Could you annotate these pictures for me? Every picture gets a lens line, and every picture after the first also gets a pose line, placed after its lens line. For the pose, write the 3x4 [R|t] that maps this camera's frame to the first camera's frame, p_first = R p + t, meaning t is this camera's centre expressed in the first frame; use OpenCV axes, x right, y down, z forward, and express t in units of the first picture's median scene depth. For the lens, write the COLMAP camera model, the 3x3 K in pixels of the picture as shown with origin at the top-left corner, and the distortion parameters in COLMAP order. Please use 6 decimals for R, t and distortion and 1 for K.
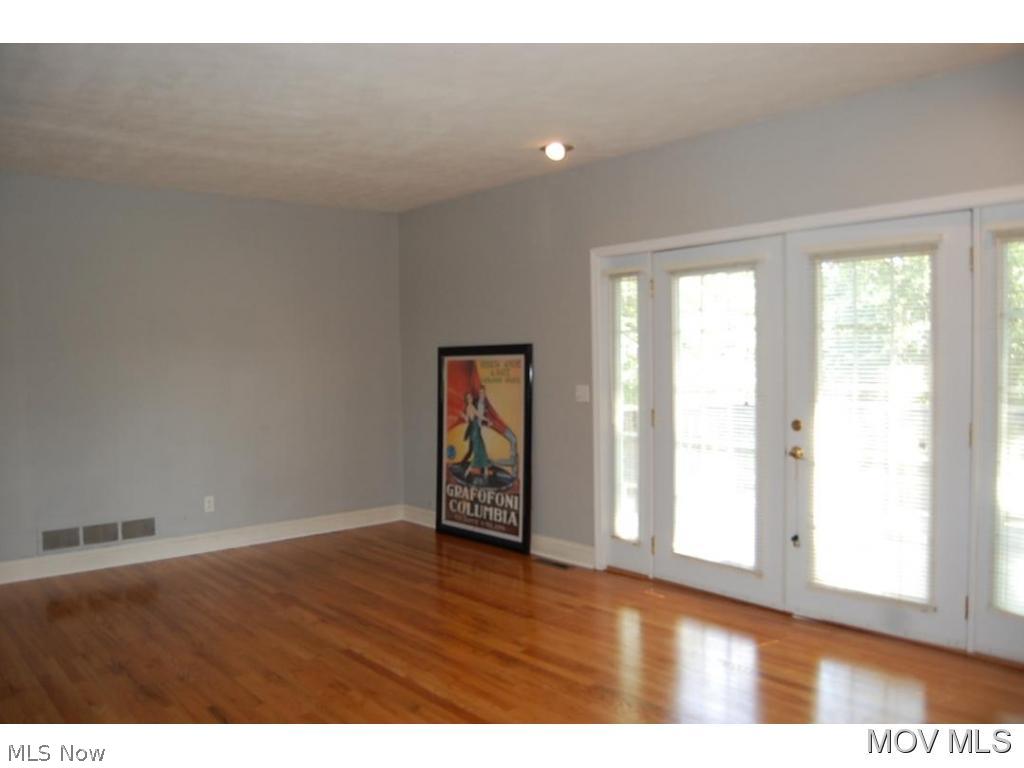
lens RADIAL K [[828.9, 0, 504.6], [0, 828.9, 384.2], [0, 0, 1]] dist [-0.068614, 0.002608]
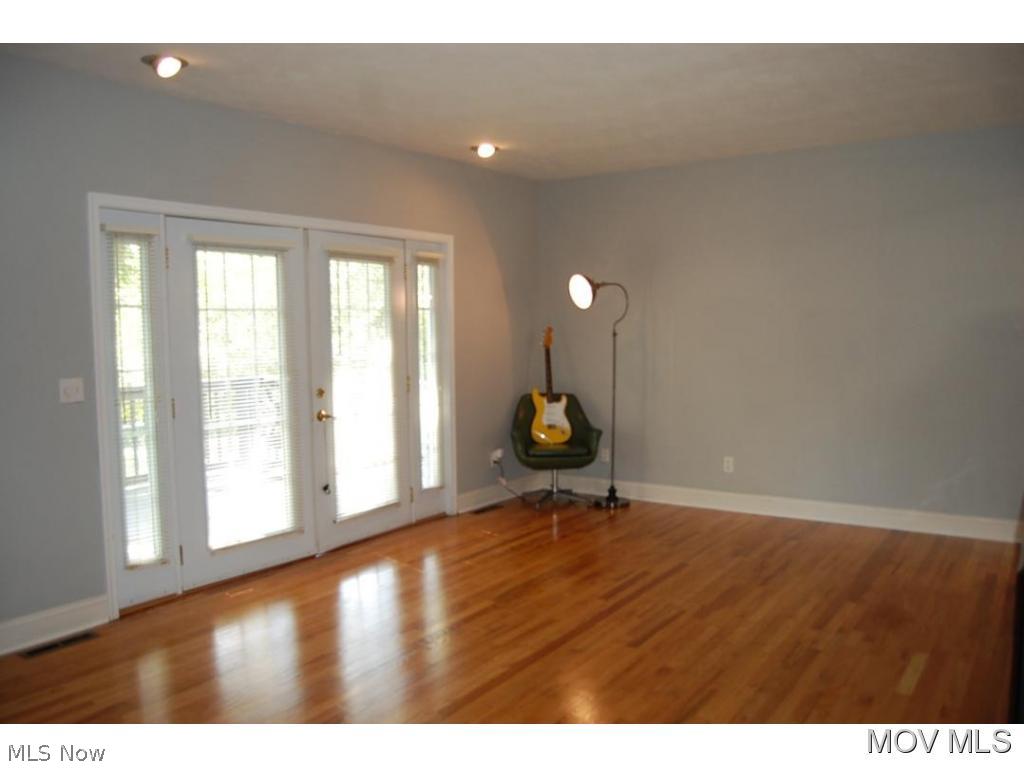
lens RADIAL K [[828.9, 0, 504.6], [0, 828.9, 384.2], [0, 0, 1]] dist [-0.068614, 0.002608]
pose [[-0.262656, -0.041200, 0.964009, -0.923718], [0.055844, 0.996764, 0.057816, -0.018136], [-0.963272, 0.069020, -0.259506, 1.117167]]
